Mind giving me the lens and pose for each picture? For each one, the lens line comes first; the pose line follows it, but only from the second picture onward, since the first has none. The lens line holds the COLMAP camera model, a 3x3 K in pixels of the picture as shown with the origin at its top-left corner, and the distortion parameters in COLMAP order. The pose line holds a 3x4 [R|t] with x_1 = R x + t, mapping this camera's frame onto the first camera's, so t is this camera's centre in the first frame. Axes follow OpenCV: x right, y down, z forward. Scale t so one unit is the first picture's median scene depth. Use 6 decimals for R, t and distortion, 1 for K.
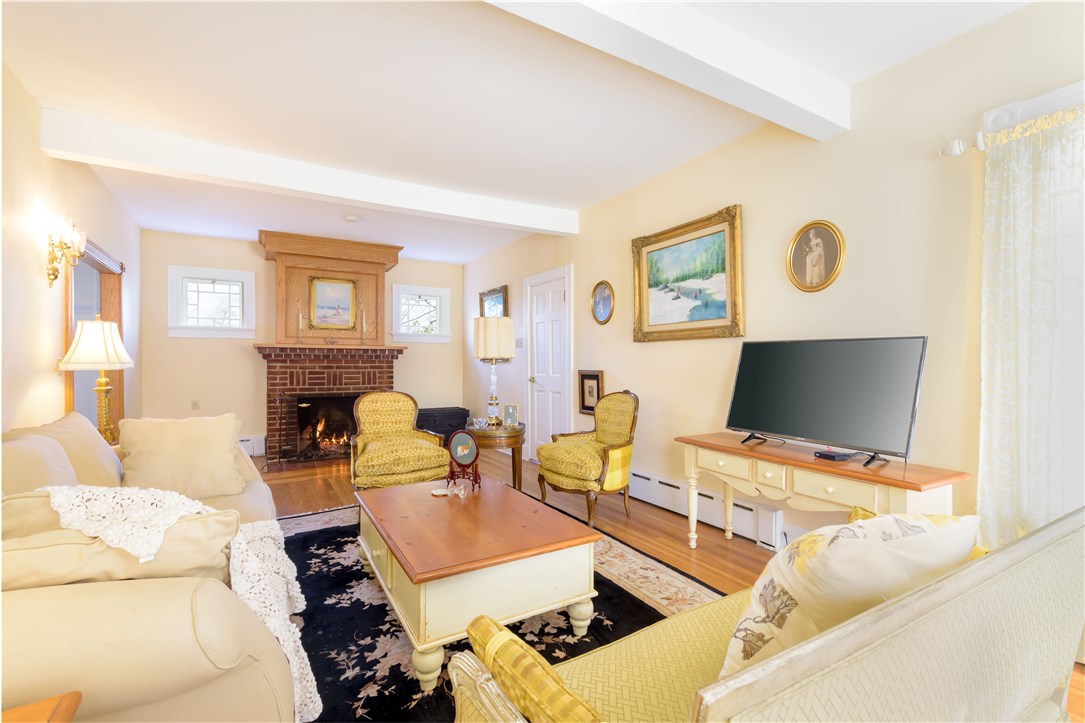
lens RADIAL K [[476.1, 0, 542.5], [0, 476.1, 361.5], [0, 0, 1]] dist [0.003202, 0.000118]
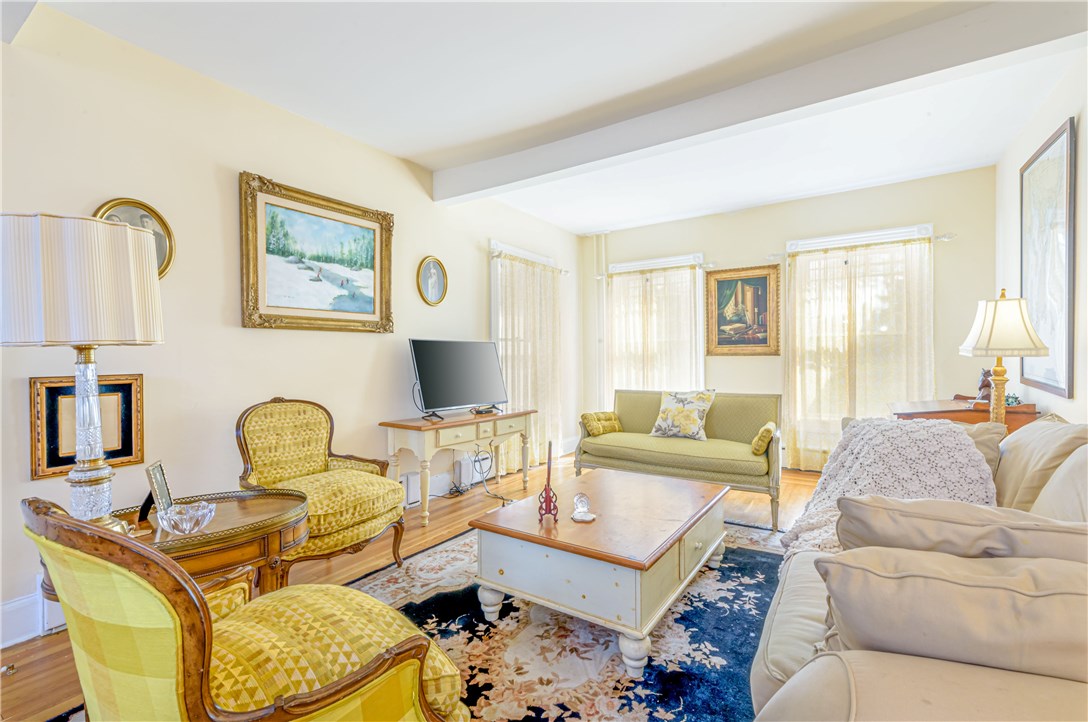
lens RADIAL K [[477.4, 0, 544.0], [0, 477.4, 361.0], [0, 0, 1]] dist [0.003202, 0.000118]
pose [[-0.429617, -0.001636, 0.903010, -0.712494], [0.011017, 0.999914, 0.007053, 0.008280], [-0.902944, 0.012979, -0.429562, 1.104131]]
